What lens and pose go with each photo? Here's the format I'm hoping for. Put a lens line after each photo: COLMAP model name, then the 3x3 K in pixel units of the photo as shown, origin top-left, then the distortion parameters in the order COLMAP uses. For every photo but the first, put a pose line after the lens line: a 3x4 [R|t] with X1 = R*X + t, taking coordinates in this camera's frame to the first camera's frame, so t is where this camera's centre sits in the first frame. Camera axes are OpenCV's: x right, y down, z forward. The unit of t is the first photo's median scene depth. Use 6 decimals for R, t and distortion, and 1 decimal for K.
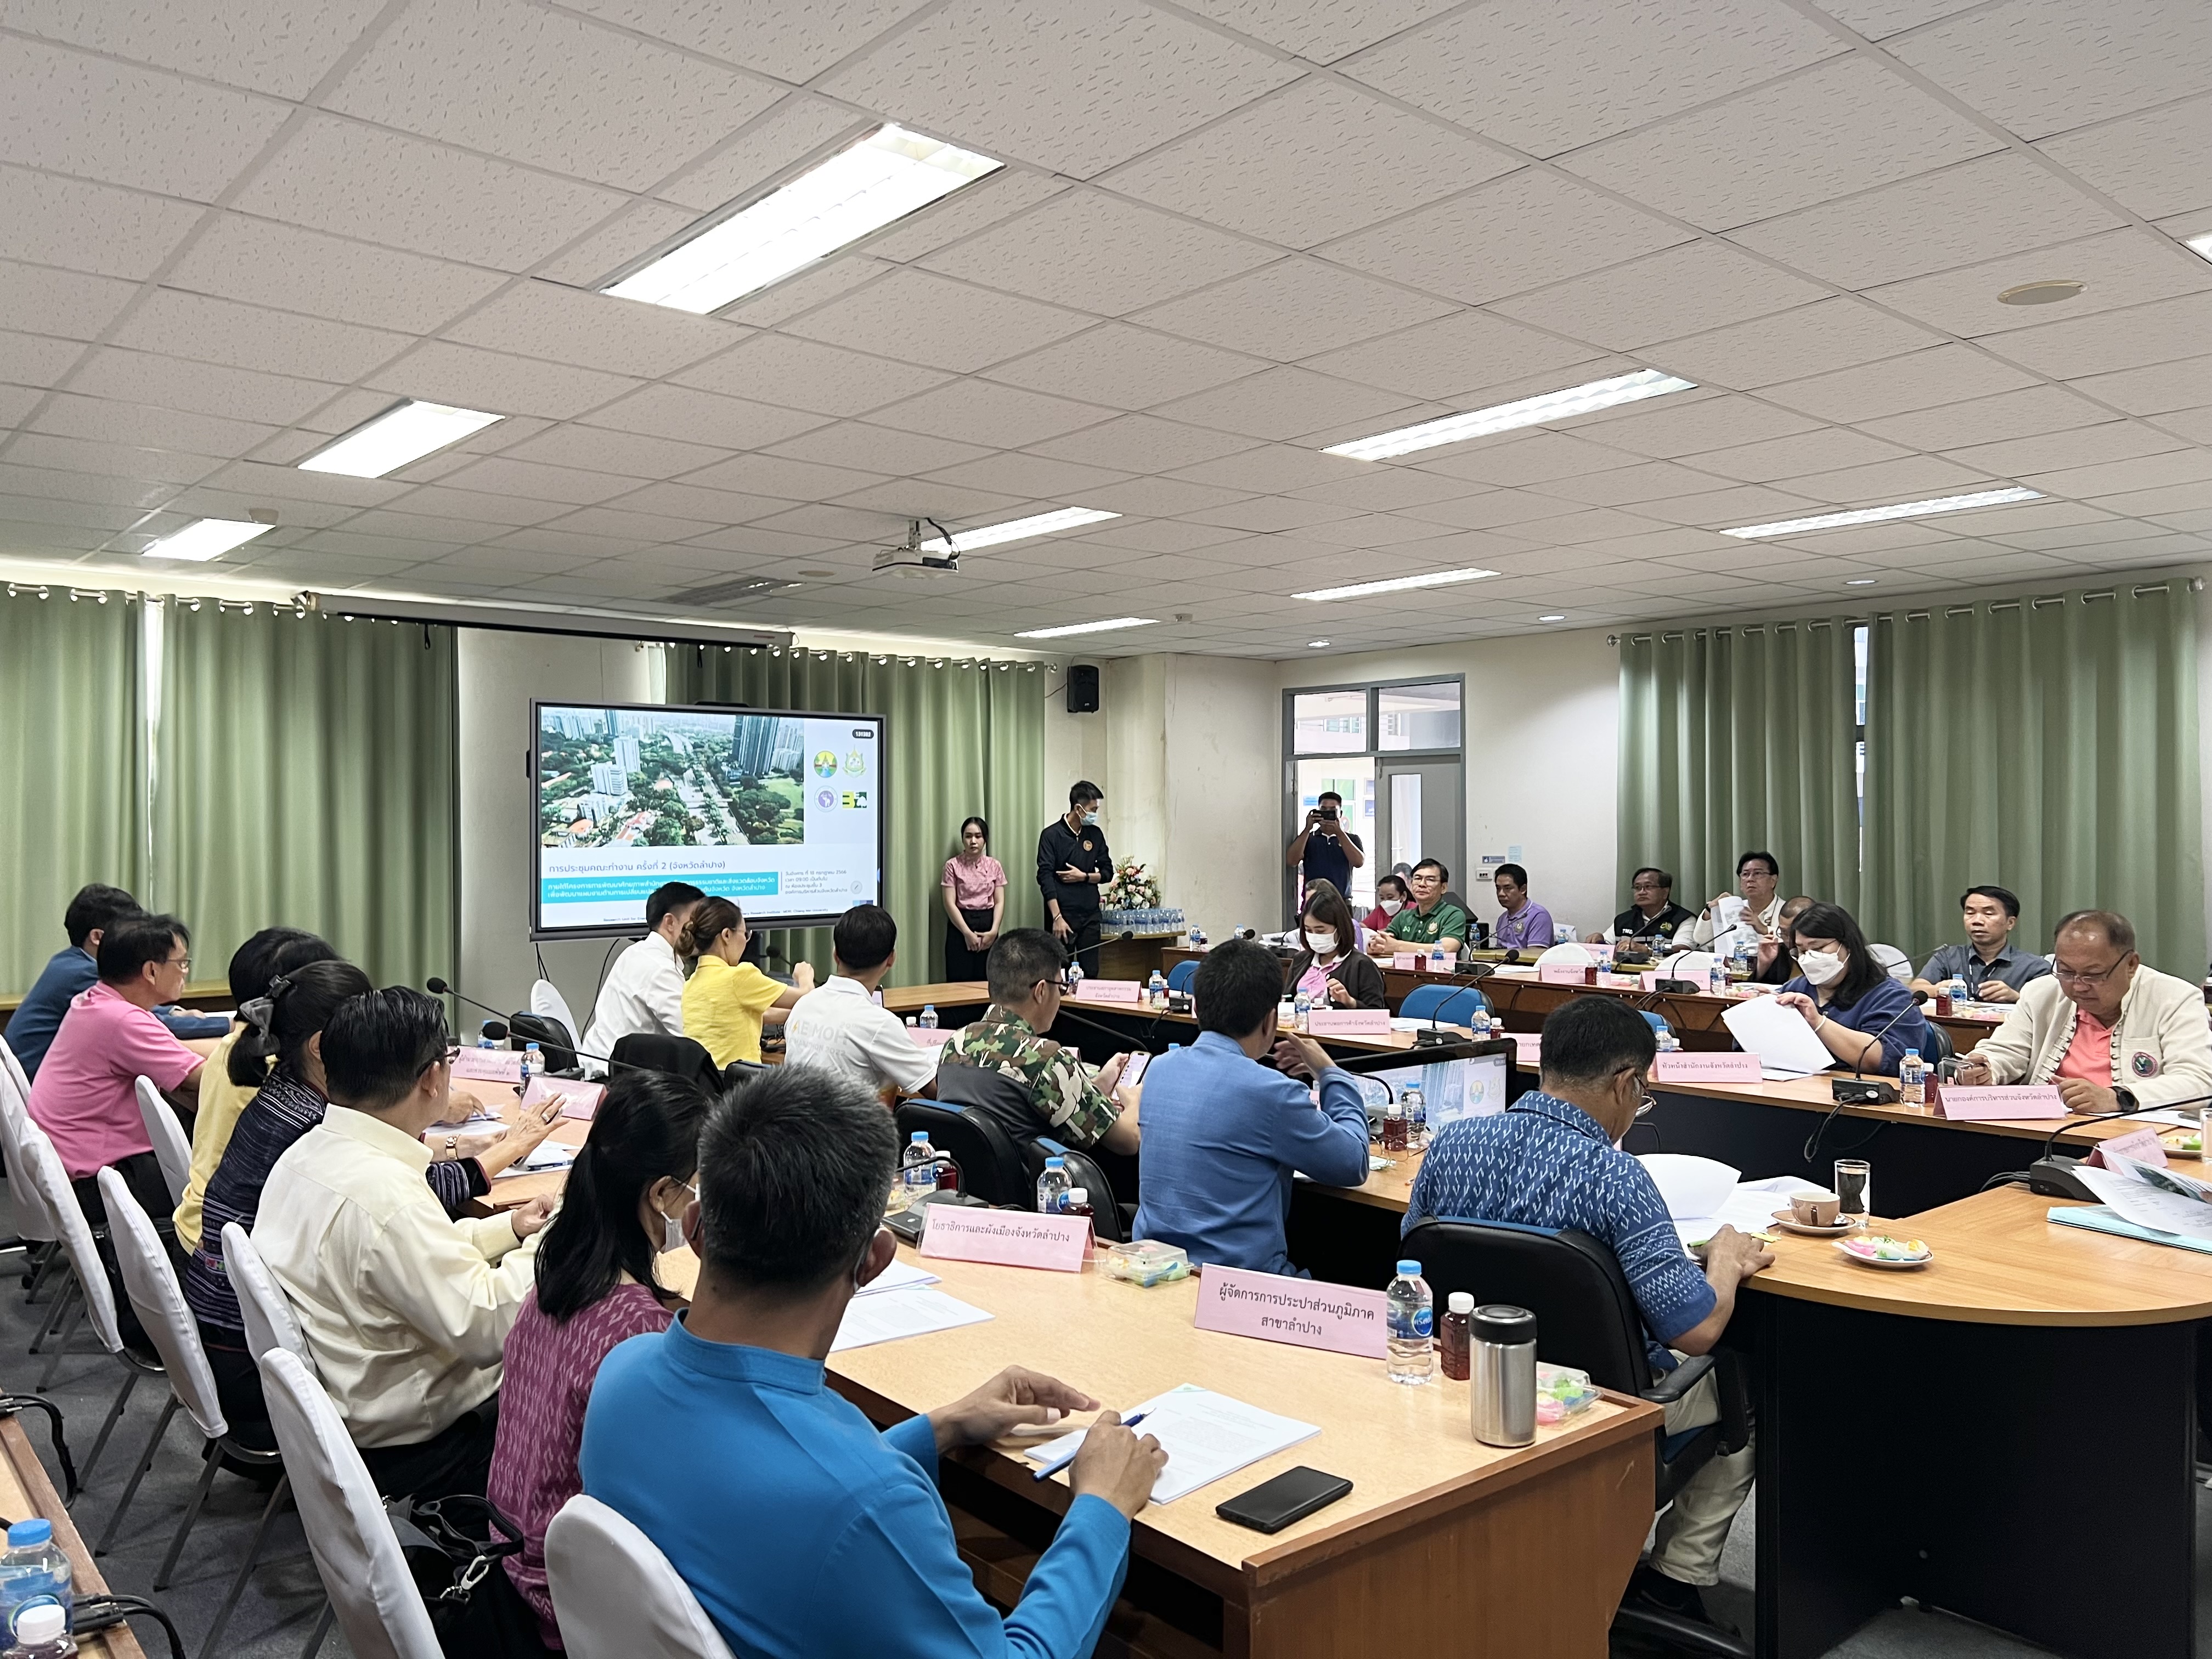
lens RADIAL K [[1667.0, 0, 1105.1], [0, 1667.0, 821.4], [0, 0, 1]] dist [0.002885, -0.002952]
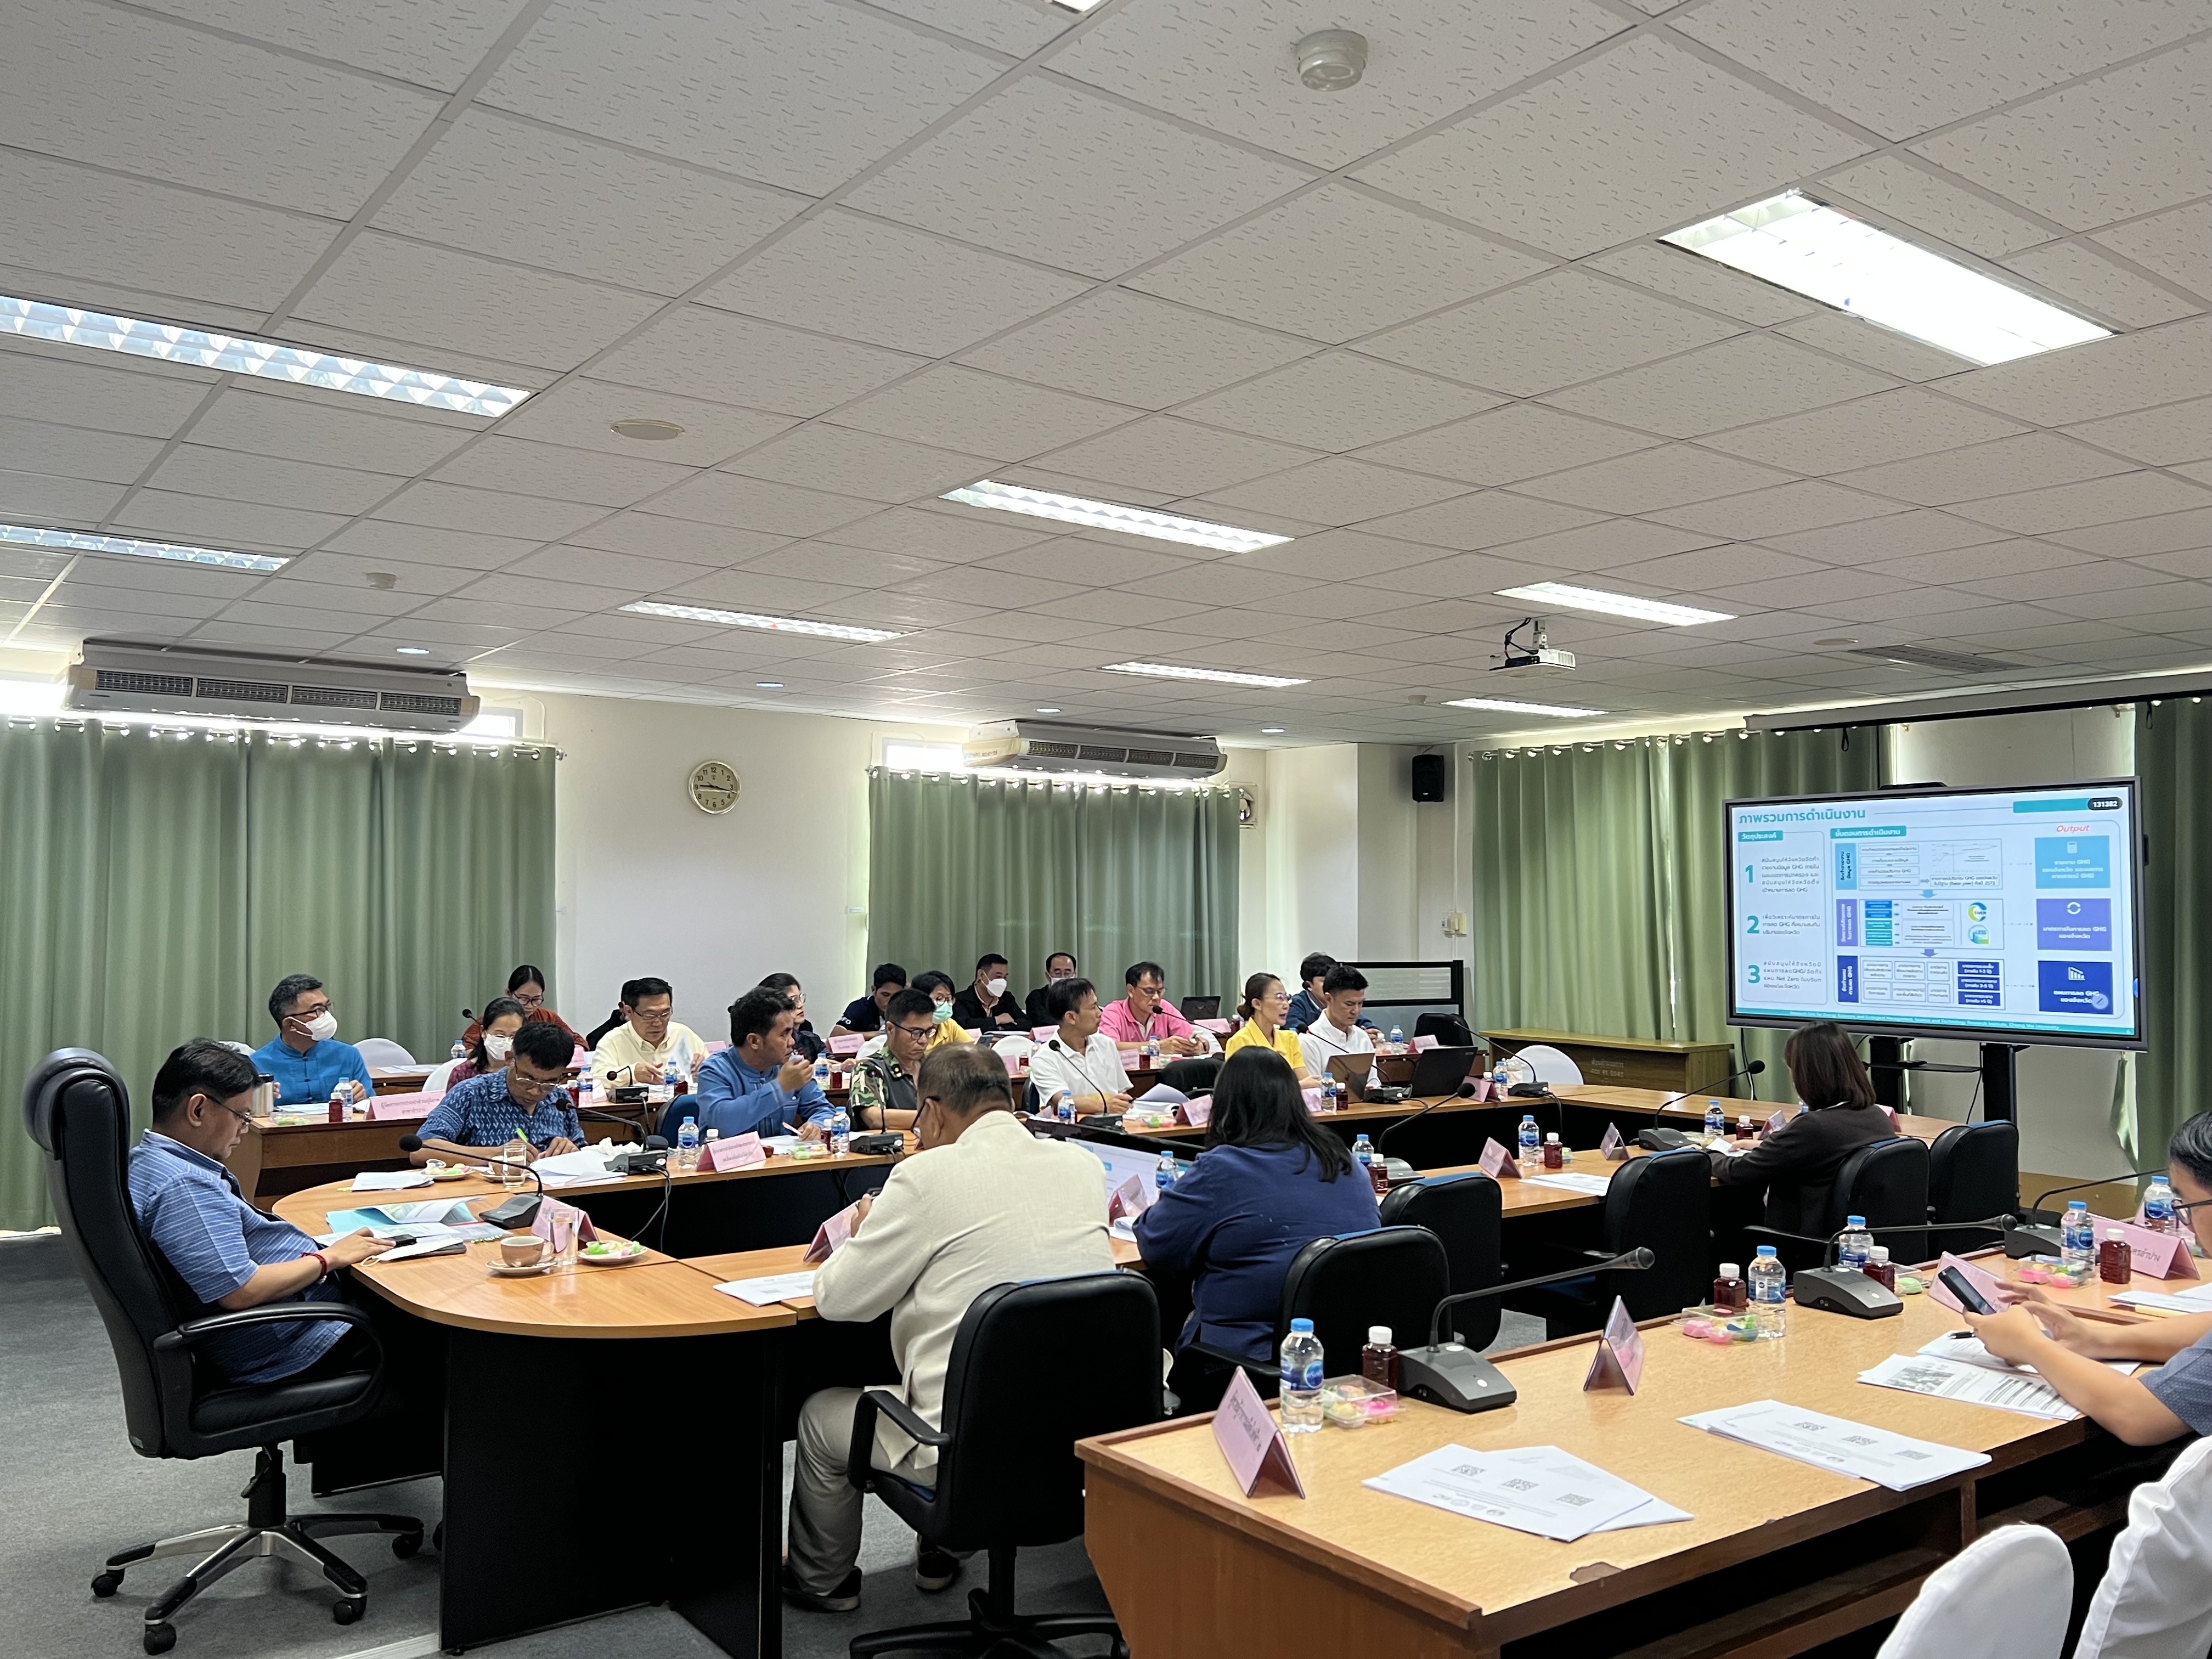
lens RADIAL K [[1764.7, 0, 1103.2], [0, 1764.7, 835.4], [0, 0, 1]] dist [0.006277, 0.002645]
pose [[0.998520, 0.002908, -0.054301, -0.097638], [-0.005358, 0.998972, -0.045016, 0.001171], [0.054114, 0.045240, 0.997509, 0.113571]]
